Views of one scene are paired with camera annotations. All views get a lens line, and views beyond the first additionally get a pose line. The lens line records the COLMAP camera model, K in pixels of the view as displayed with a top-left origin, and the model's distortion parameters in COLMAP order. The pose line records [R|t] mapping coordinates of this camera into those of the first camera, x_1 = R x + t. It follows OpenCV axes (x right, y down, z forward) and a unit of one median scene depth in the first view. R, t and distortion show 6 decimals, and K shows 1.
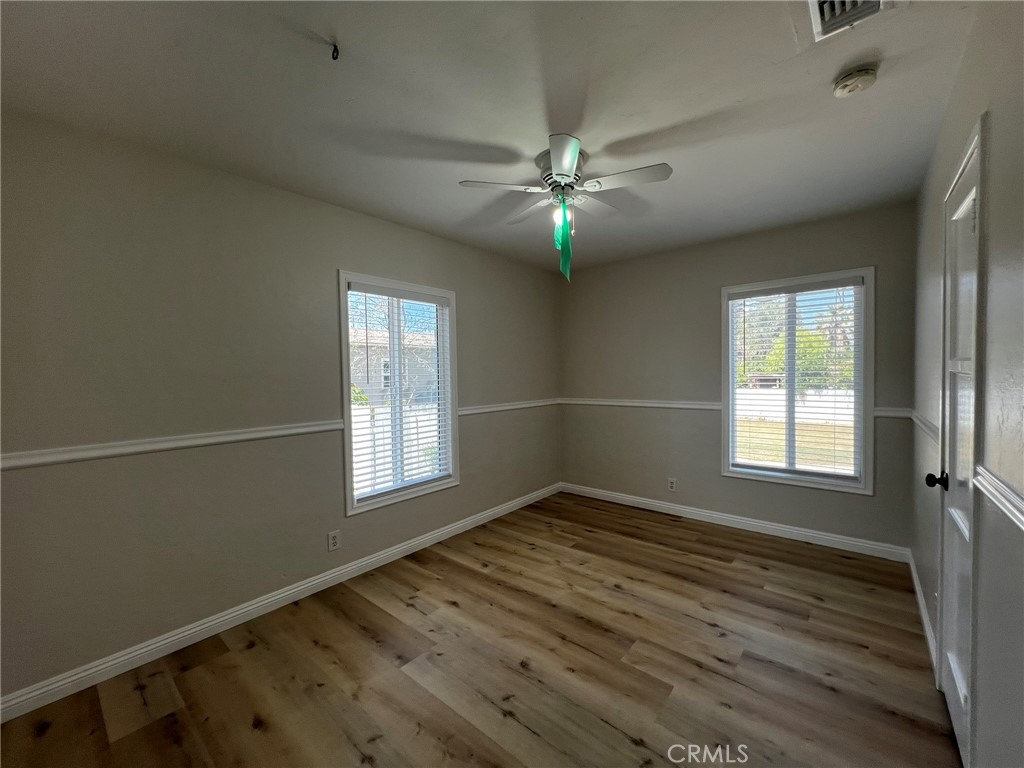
lens RADIAL K [[409.3, 0, 513.8], [0, 409.3, 388.1], [0, 0, 1]] dist [-0.000644, 0.000426]
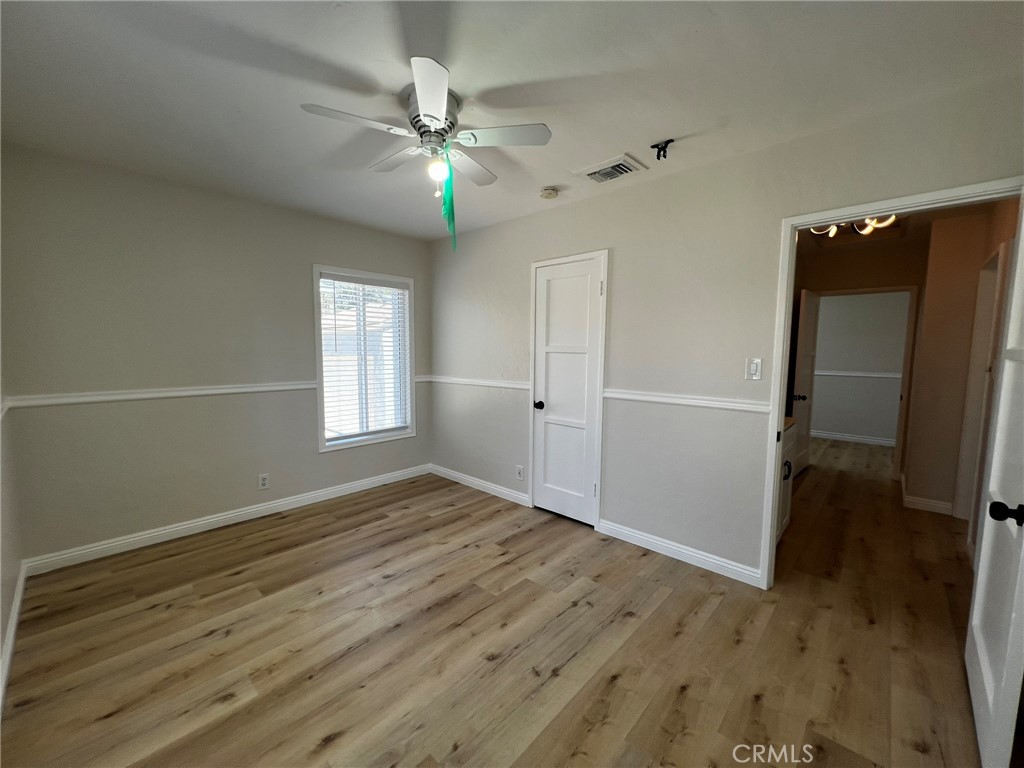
lens RADIAL K [[409.5, 0, 513.4], [0, 409.5, 386.2], [0, 0, 1]] dist [-0.002241, 0.001104]
pose [[0.043669, -0.071556, 0.996480, -0.658304], [0.028076, 0.997126, 0.070372, -0.010319], [-0.998651, 0.024904, 0.045553, 0.675353]]
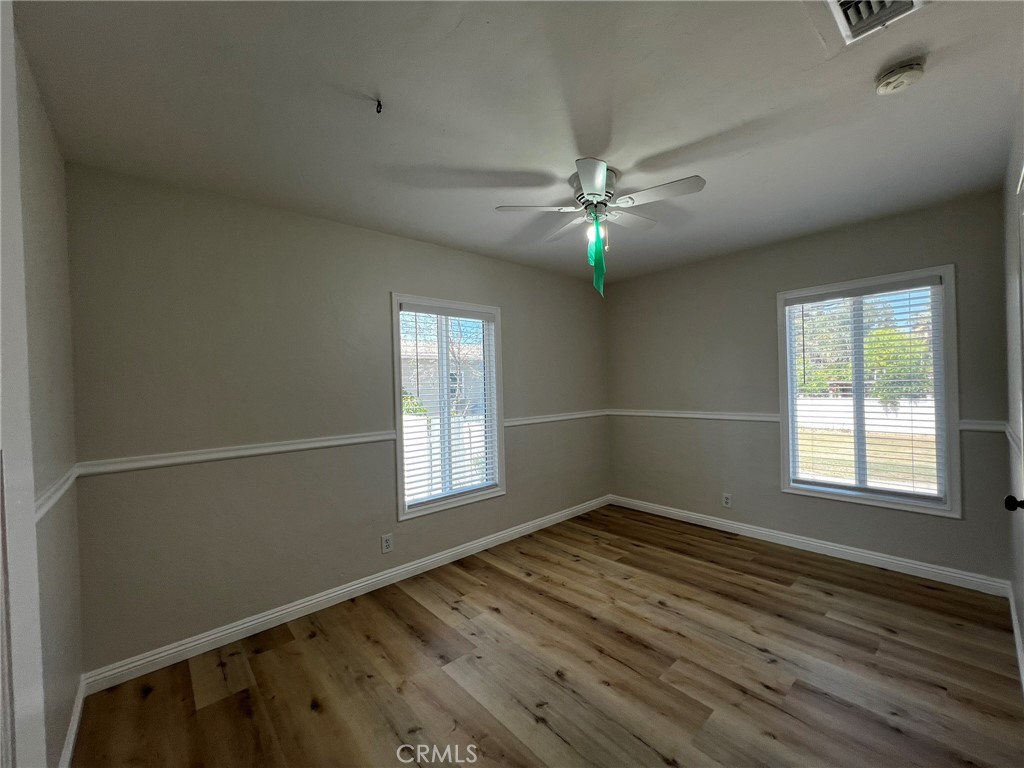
lens RADIAL K [[409.3, 0, 513.8], [0, 409.3, 388.1], [0, 0, 1]] dist [-0.000644, 0.000426]
pose [[0.990357, -0.008892, -0.138256, 0.044763], [0.005568, 0.999686, -0.024415, -0.006887], [0.138430, 0.023410, 0.990096, -0.028028]]
